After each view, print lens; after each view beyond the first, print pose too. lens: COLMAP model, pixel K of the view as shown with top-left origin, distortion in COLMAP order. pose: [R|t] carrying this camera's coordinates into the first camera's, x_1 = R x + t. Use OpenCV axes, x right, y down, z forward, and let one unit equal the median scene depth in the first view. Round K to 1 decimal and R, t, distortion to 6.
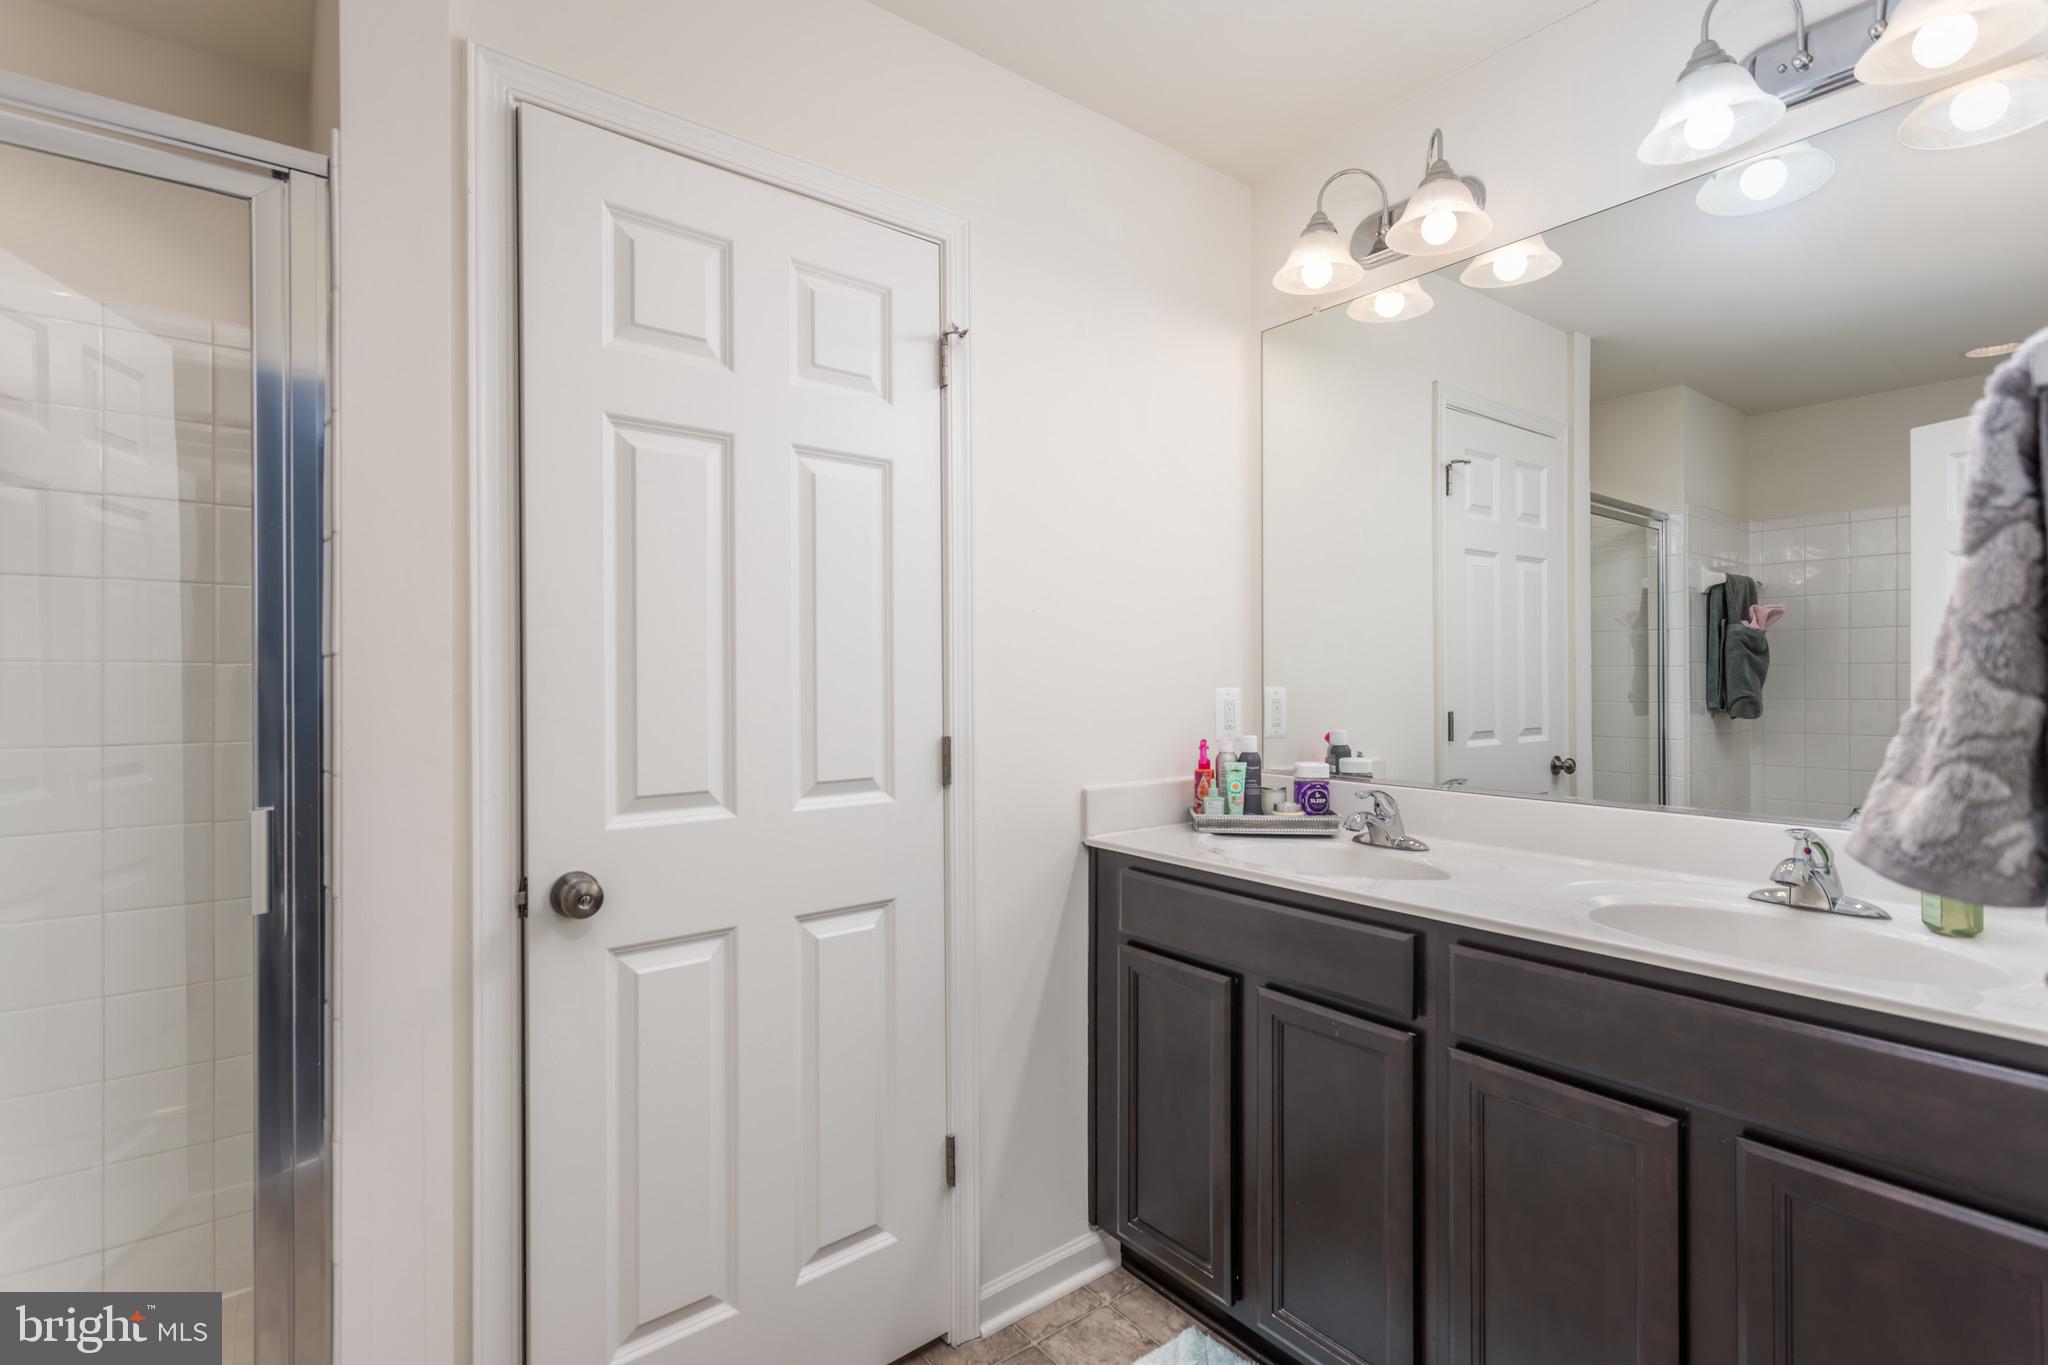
lens RADIAL K [[969.6, 0, 1031.6], [0, 969.6, 674.6], [0, 0, 1]] dist [0.003631, 0.000165]
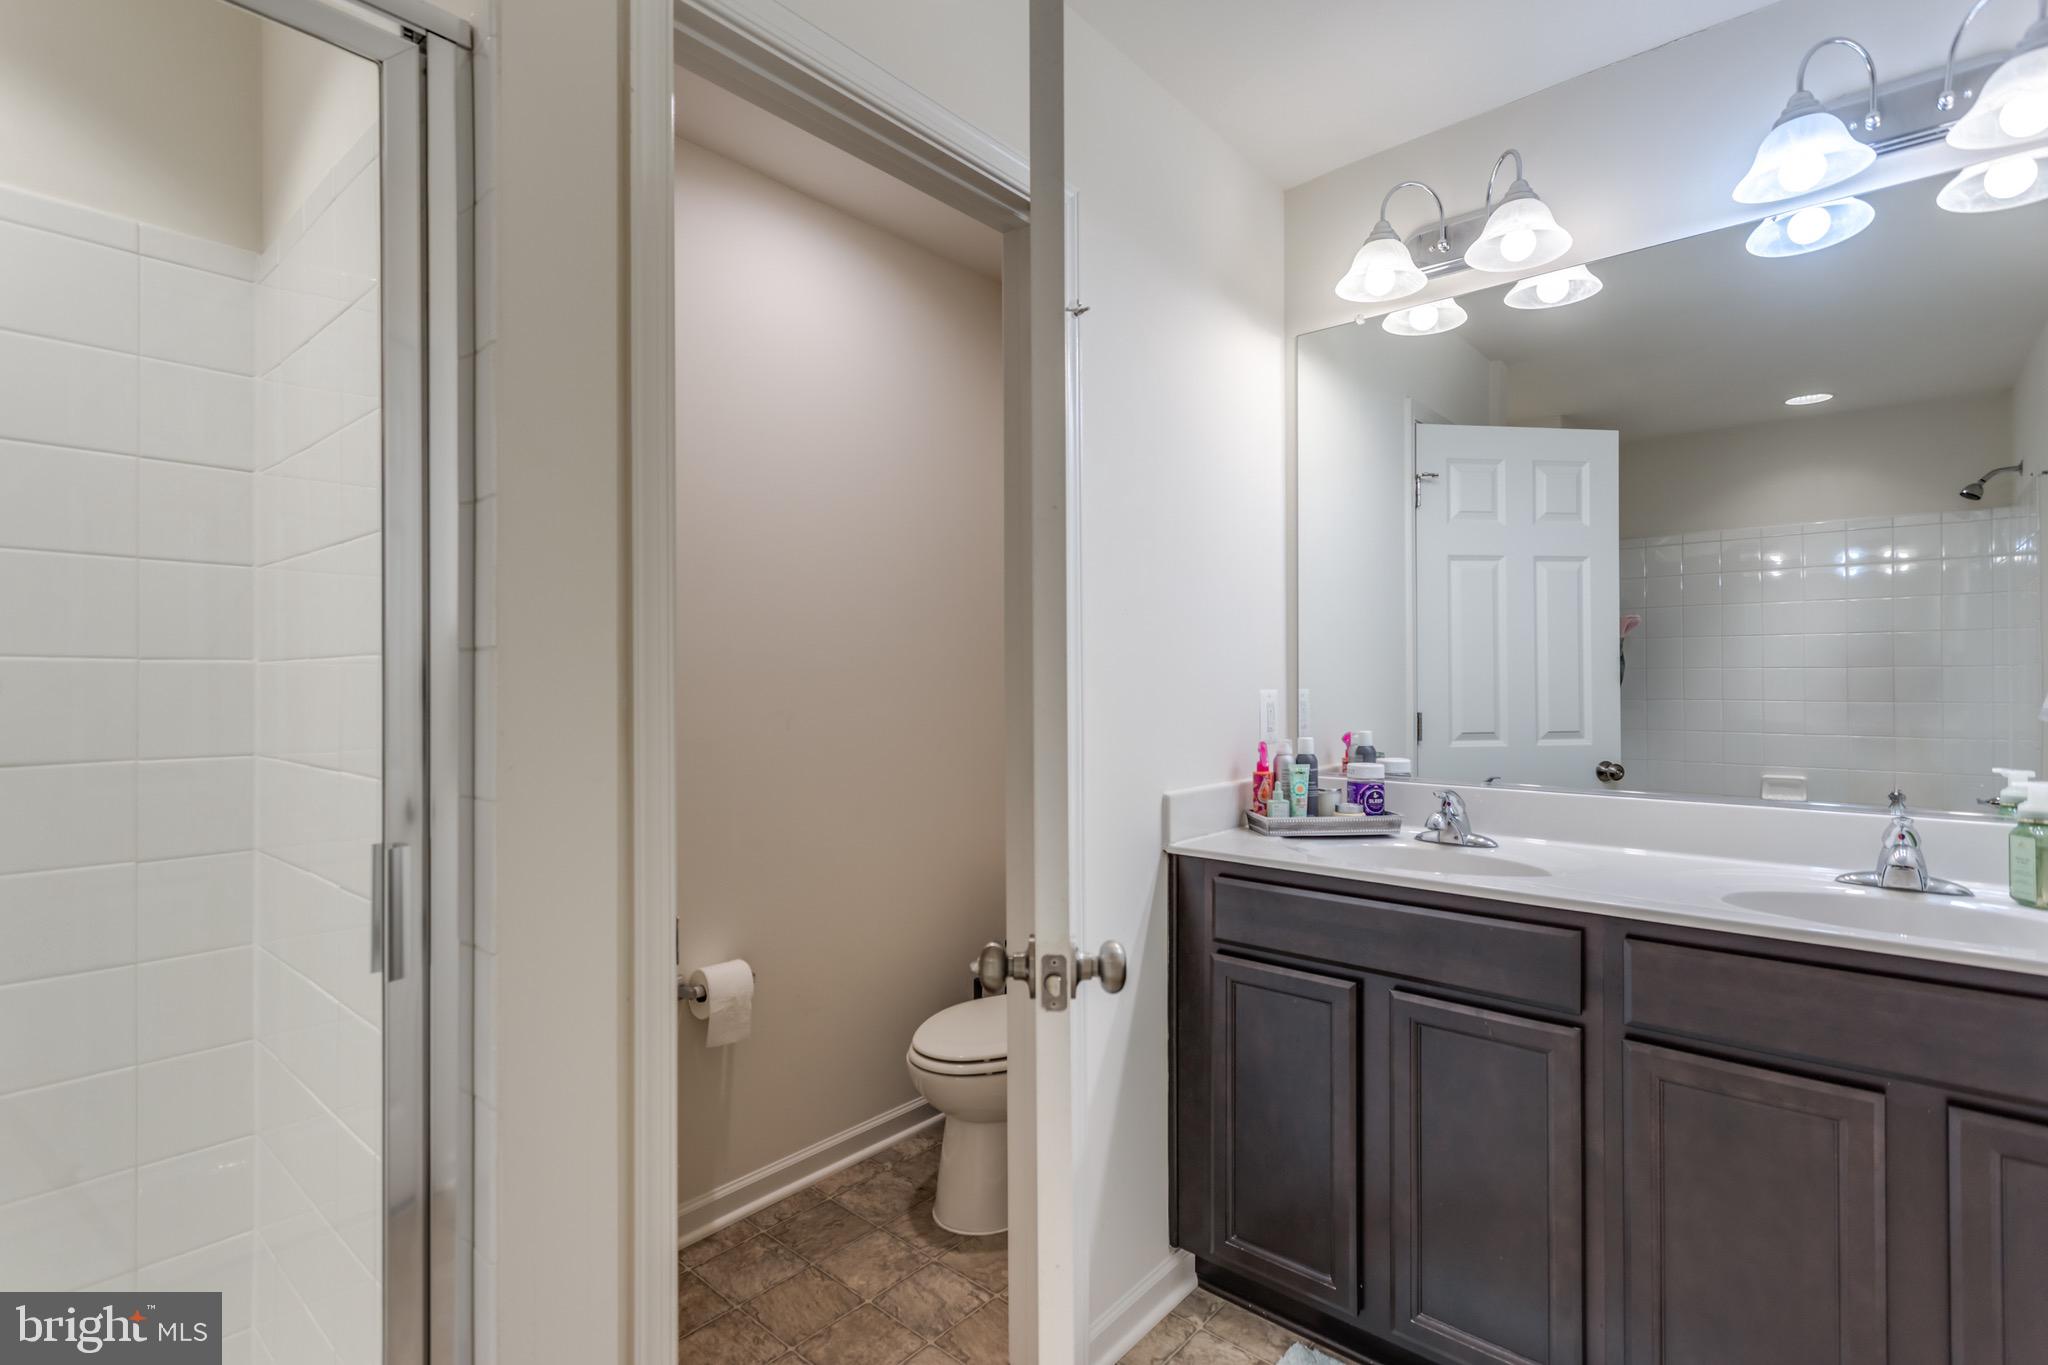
lens RADIAL K [[969.6, 0, 1031.6], [0, 969.6, 674.6], [0, 0, 1]] dist [0.003631, 0.000165]
pose [[0.979859, 0.002539, 0.199676, -0.272517], [-0.001876, 0.999992, -0.003506, 0.002370], [-0.199683, 0.003061, 0.979856, 0.083184]]
